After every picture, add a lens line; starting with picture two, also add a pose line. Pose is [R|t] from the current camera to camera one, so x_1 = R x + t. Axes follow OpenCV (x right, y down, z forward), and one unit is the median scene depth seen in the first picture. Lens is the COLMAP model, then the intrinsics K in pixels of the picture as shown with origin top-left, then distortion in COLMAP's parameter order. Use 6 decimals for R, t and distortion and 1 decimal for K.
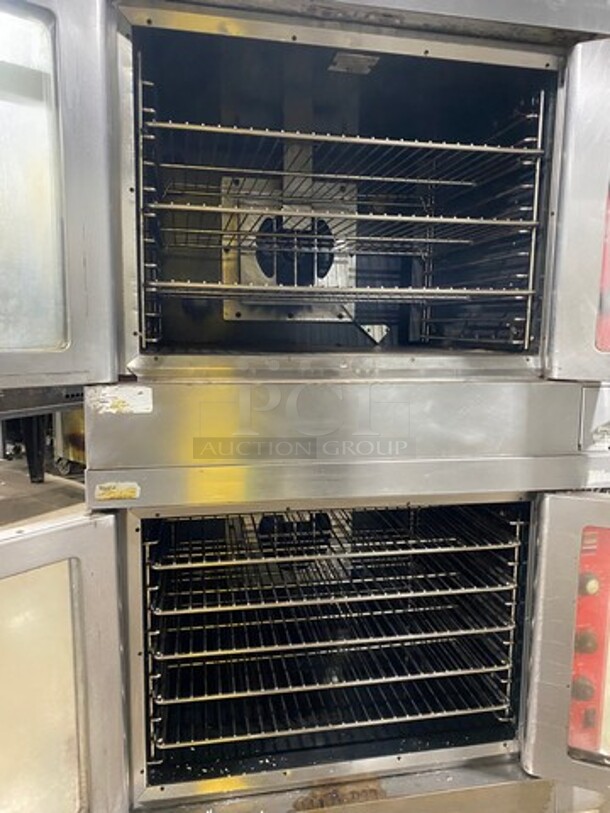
lens RADIAL K [[616.1, 0, 306.2], [0, 616.1, 409.0], [0, 0, 1]] dist [0.026386, -0.017025]
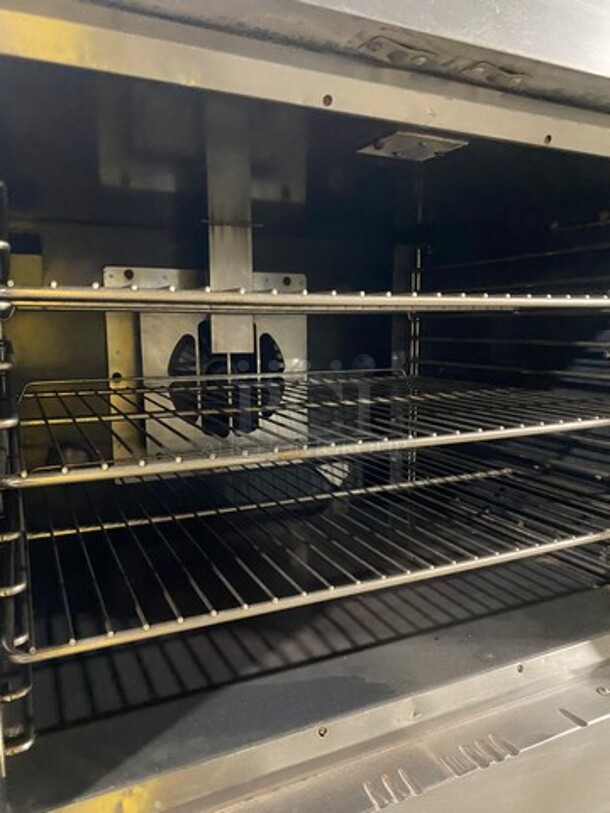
lens RADIAL K [[616.1, 0, 308.7], [0, 616.1, 405.2], [0, 0, 1]] dist [0.026386, -0.017025]
pose [[0.965889, -0.052874, 0.253500, -0.160971], [0.052026, 0.998595, 0.010052, -0.370681], [-0.253676, 0.003480, 0.967283, 0.549074]]
